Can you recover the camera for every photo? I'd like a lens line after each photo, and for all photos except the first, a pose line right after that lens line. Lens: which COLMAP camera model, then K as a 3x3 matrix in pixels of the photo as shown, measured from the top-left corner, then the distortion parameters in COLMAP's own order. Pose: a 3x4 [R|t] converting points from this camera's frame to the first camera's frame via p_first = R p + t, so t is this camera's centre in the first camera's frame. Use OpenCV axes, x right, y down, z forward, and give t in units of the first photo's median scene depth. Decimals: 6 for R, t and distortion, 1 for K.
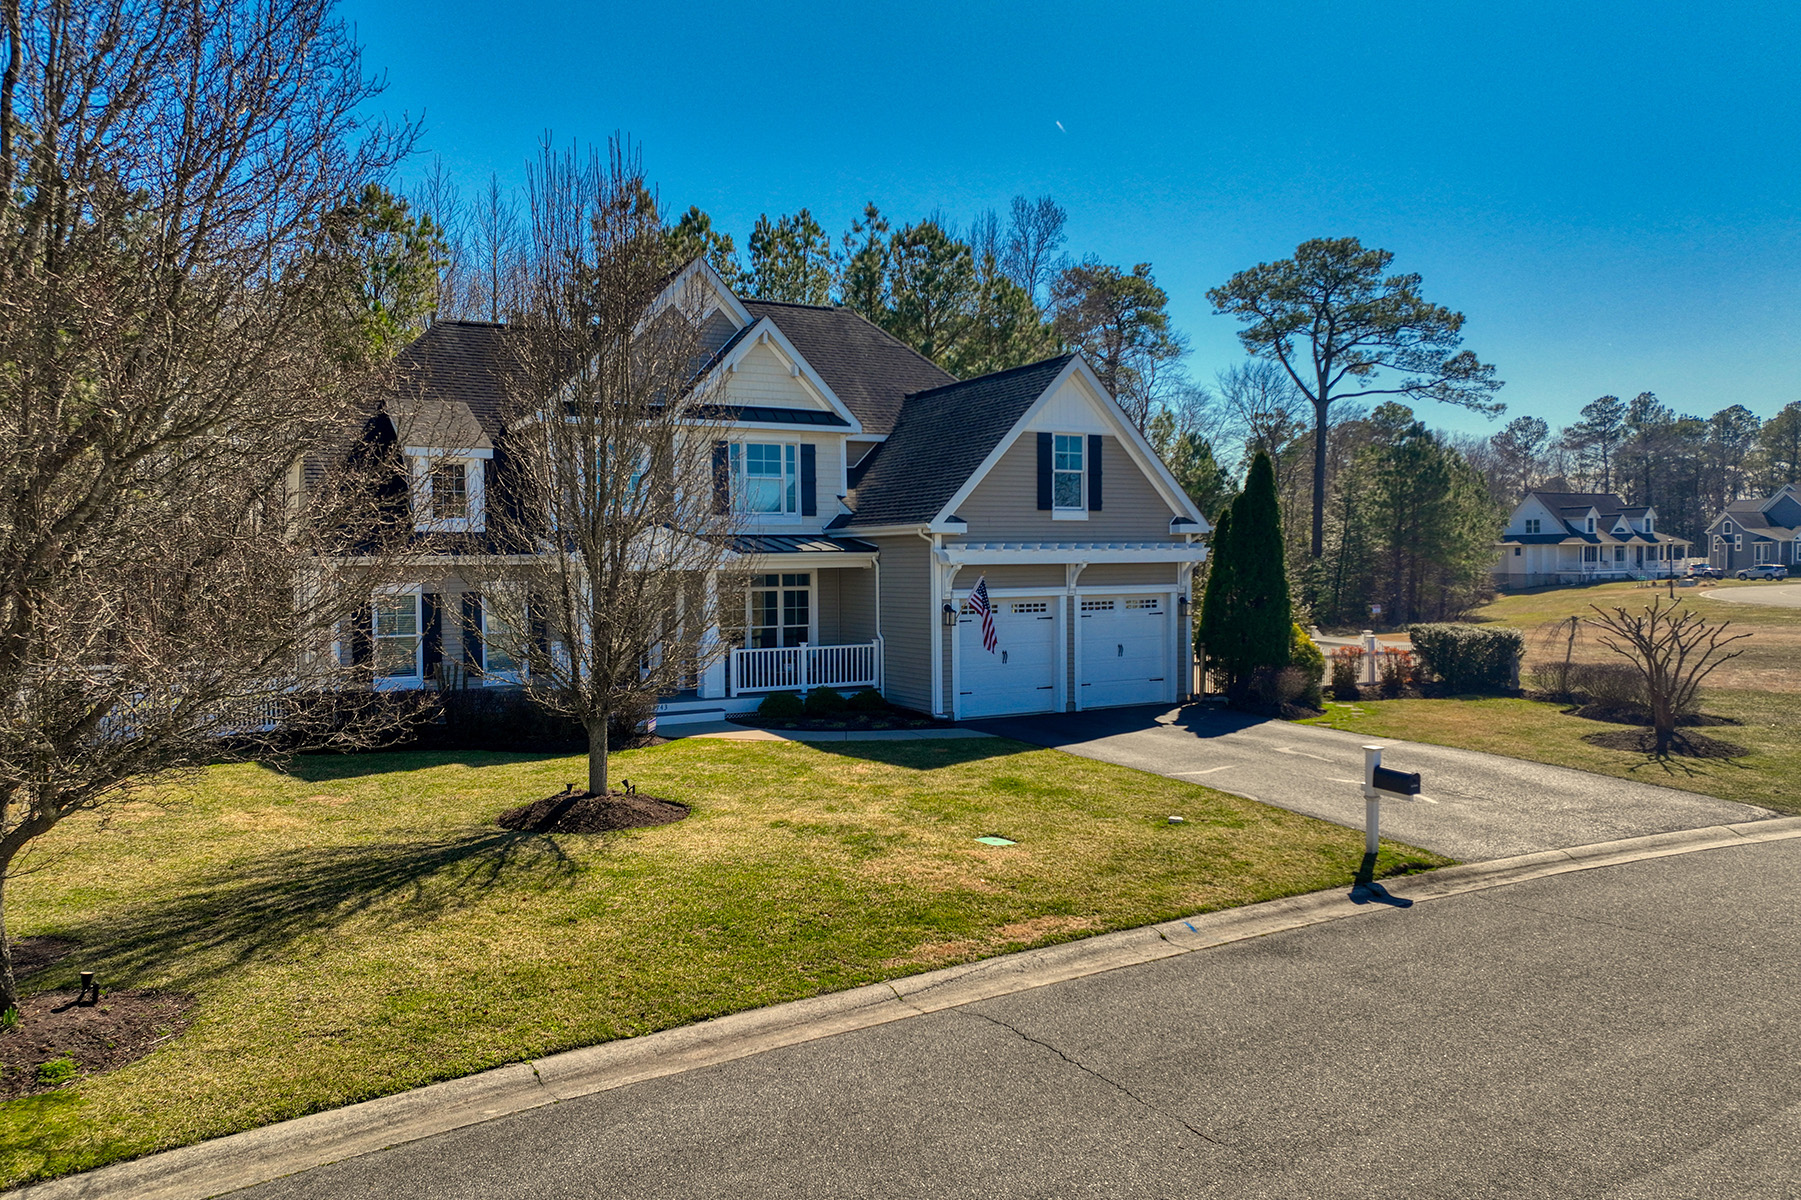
lens RADIAL K [[1263.5, 0, 902.5], [0, 1263.5, 597.0], [0, 0, 1]] dist [-0.002511, 0.017668]
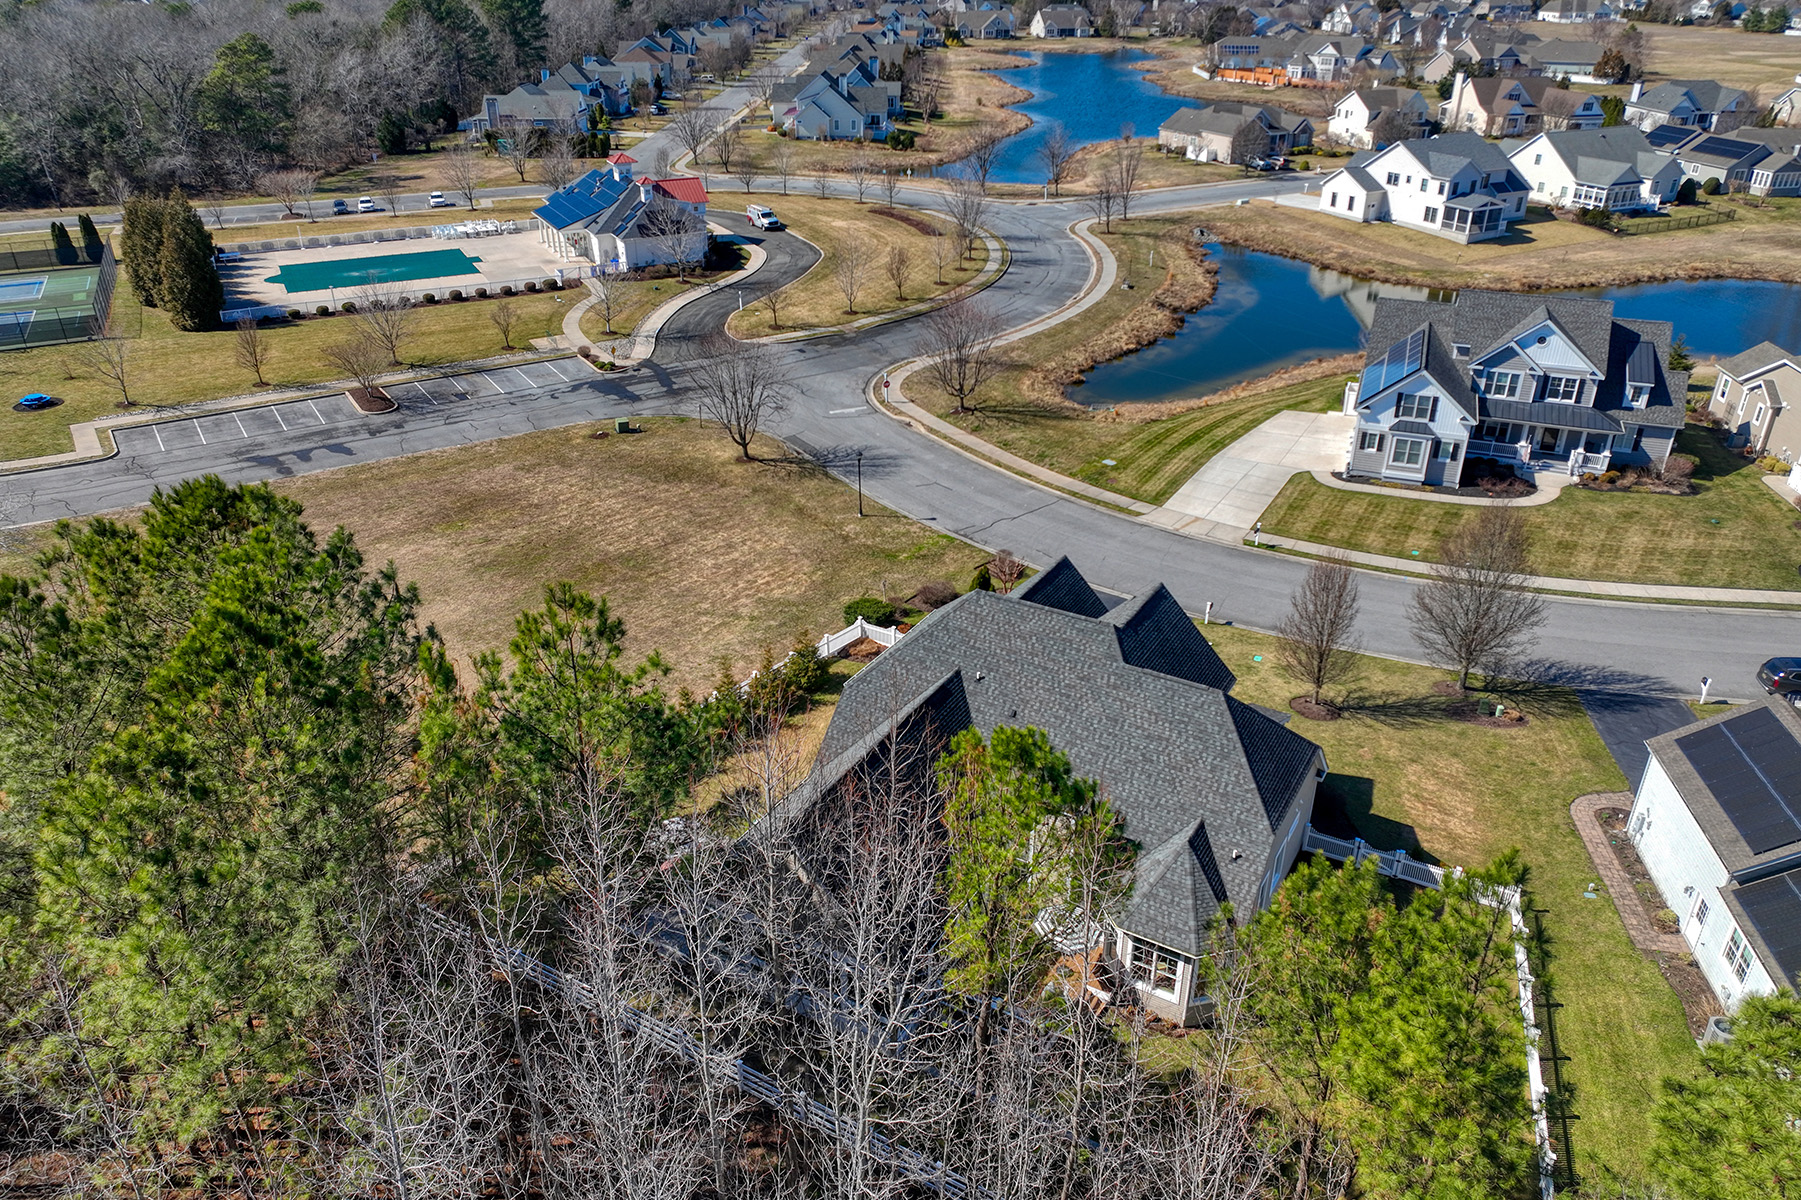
lens RADIAL K [[1263.5, 0, 905.7], [0, 1263.5, 594.3], [0, 0, 1]] dist [-0.002511, 0.017668]
pose [[-0.511122, -0.379855, 0.771015, -1.458888], [0.032101, 0.887980, 0.458761, -1.152978], [-0.858908, 0.259234, -0.441672, 2.213752]]
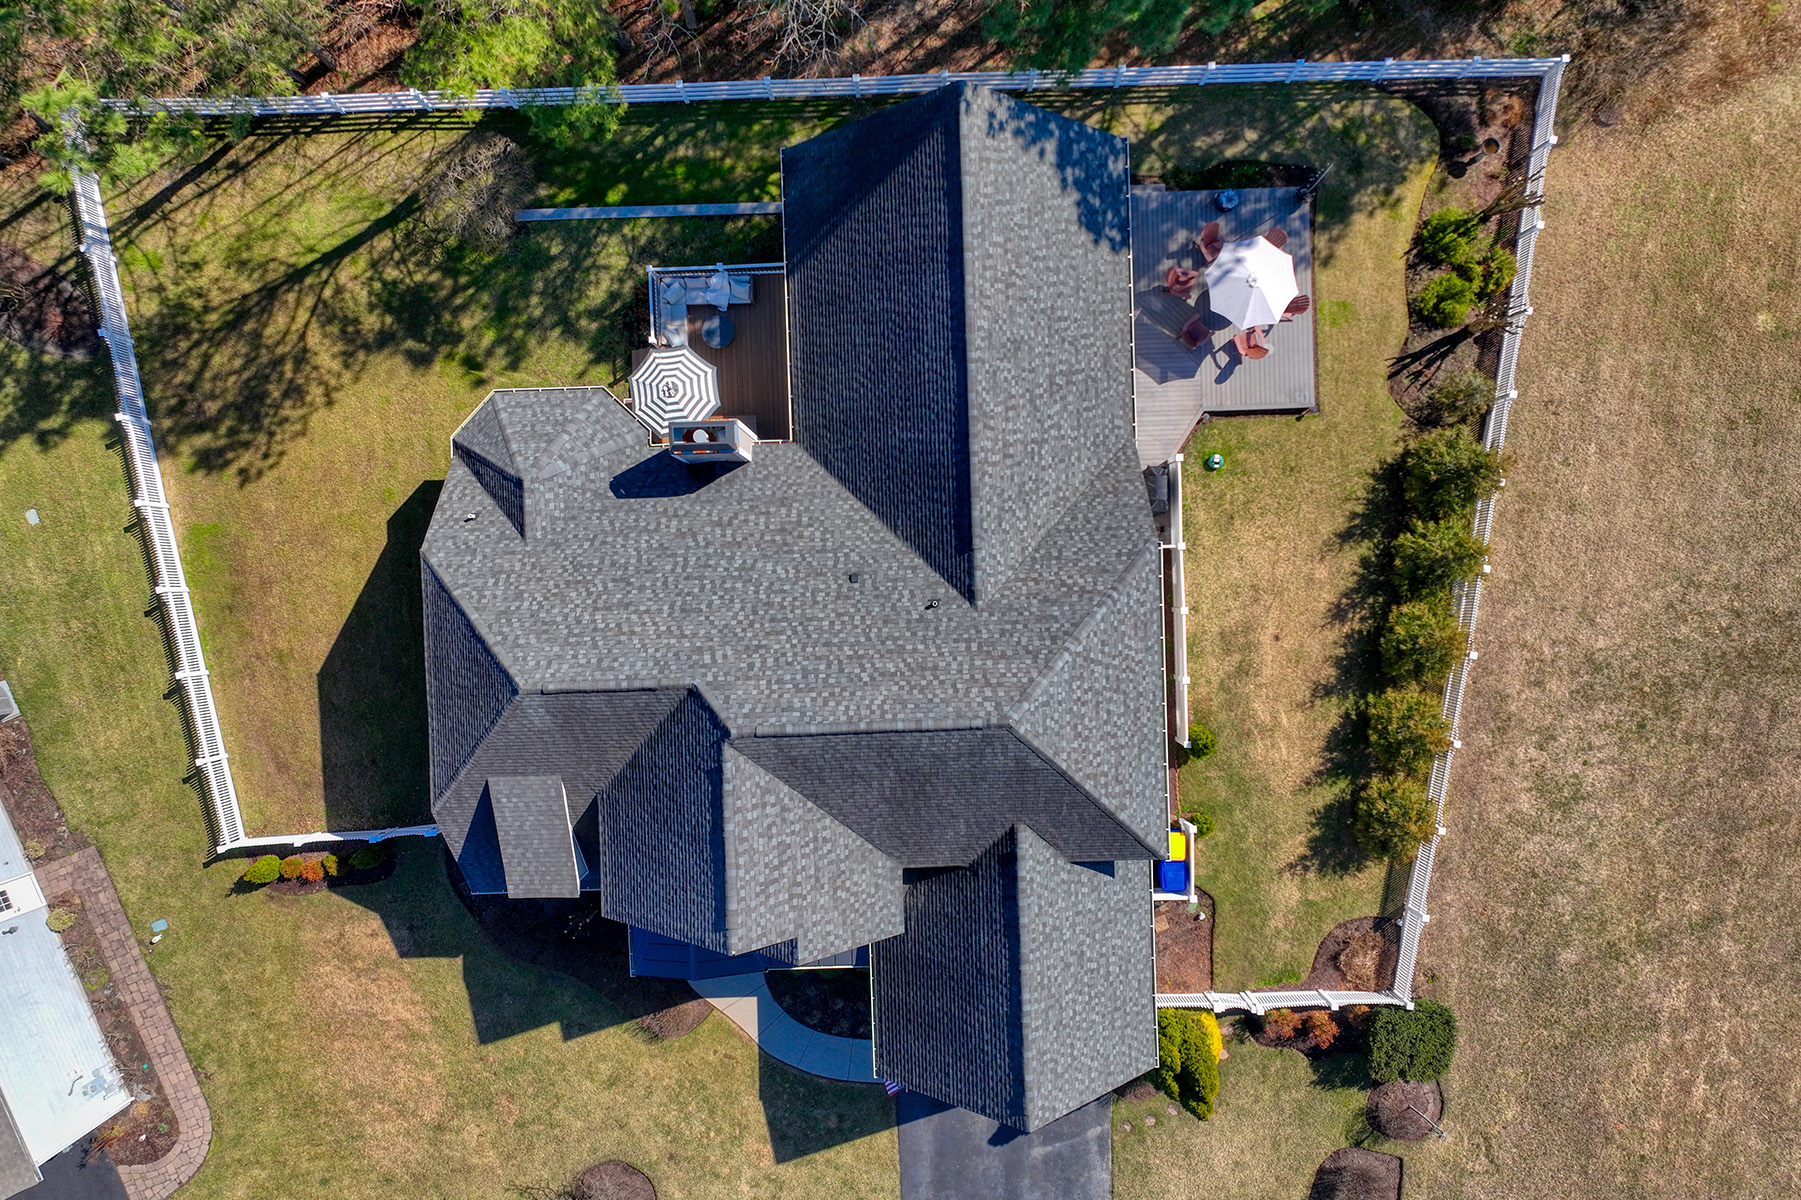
lens RADIAL K [[1263.5, 0, 905.7], [0, 1263.5, 597.2], [0, 0, 1]] dist [-0.002511, 0.017668]
pose [[0.891759, 0.452186, 0.017132, -0.185717], [-0.019183, -0.000049, 0.999816, -1.276384], [0.452104, -0.891924, 0.008630, 1.329806]]
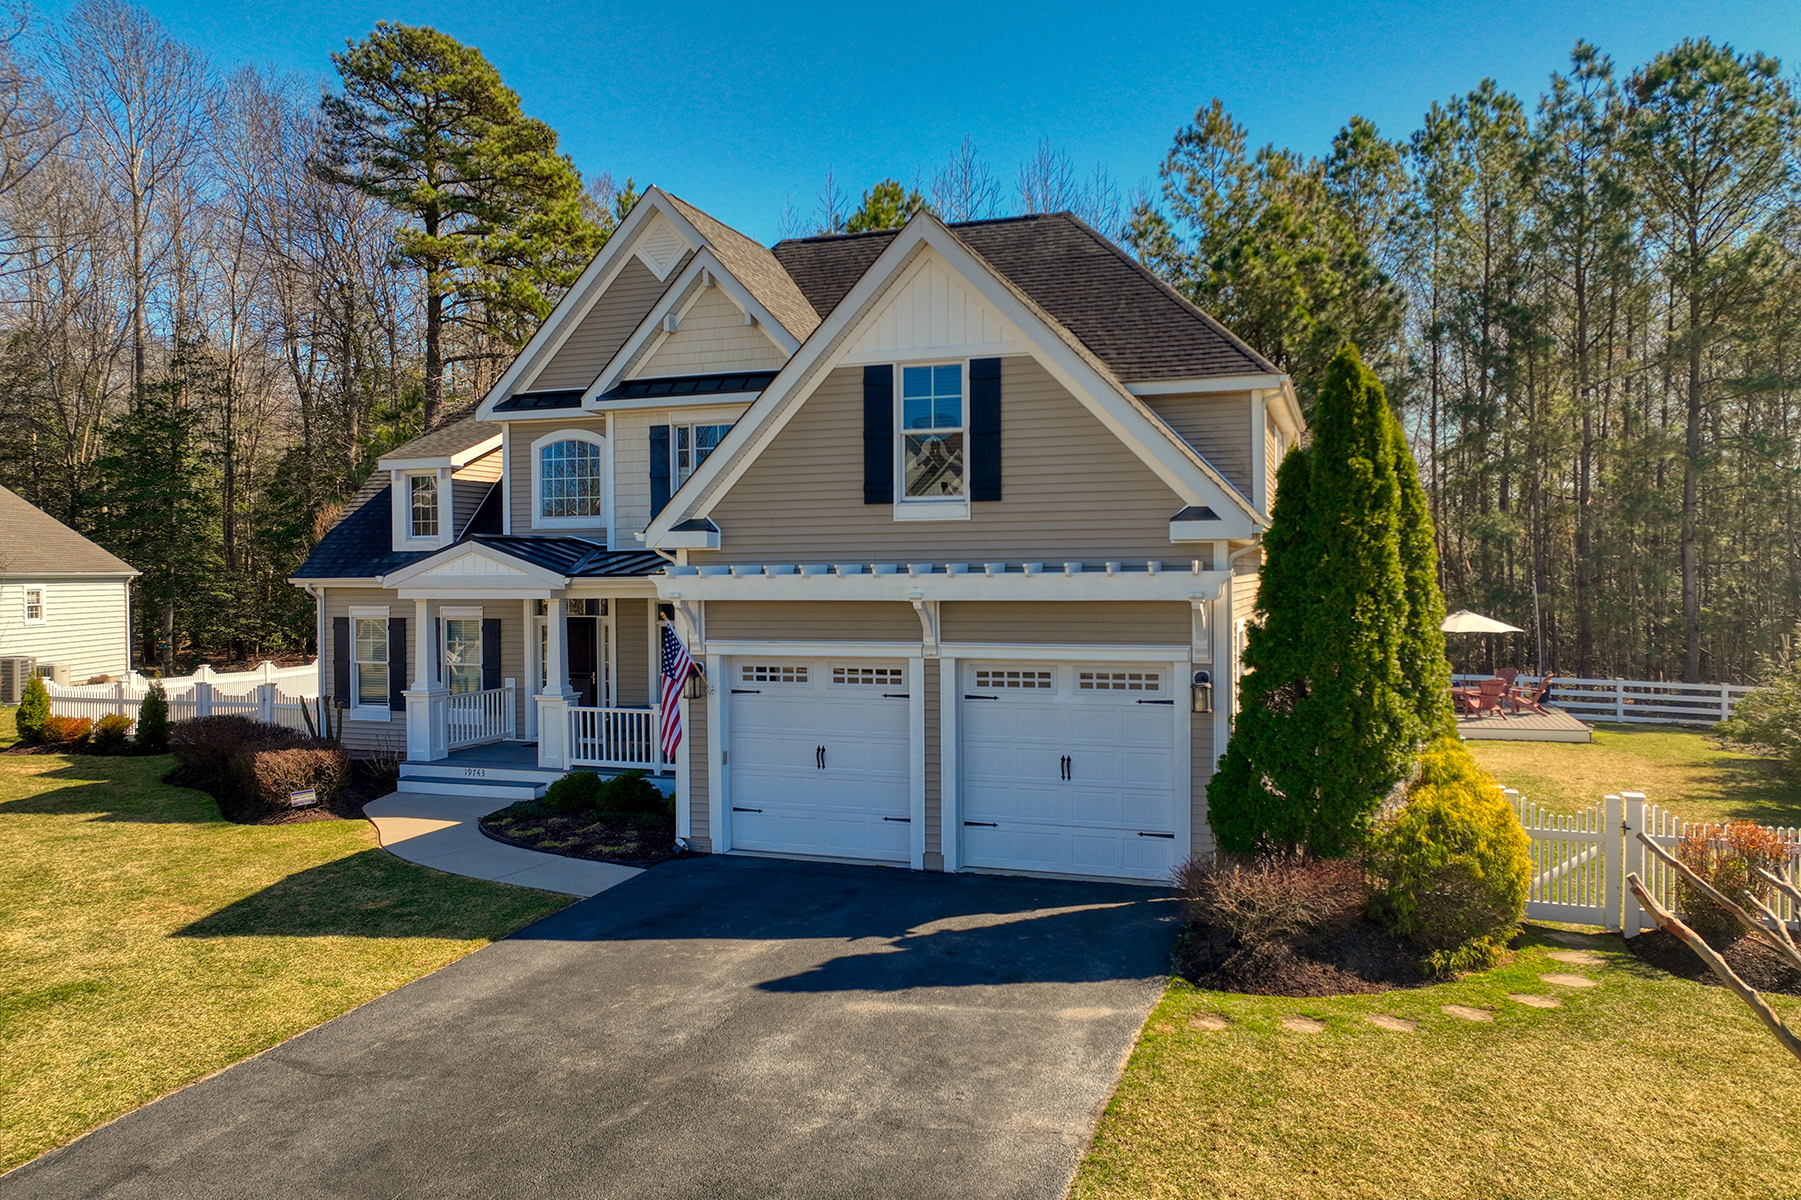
lens RADIAL K [[1263.5, 0, 903.5], [0, 1263.5, 593.1], [0, 0, 1]] dist [-0.002511, 0.017668]
pose [[0.667221, 0.018771, -0.744623, 0.526723], [-0.020831, 0.999762, 0.006537, -0.032456], [0.744568, 0.011150, 0.667453, 0.620277]]
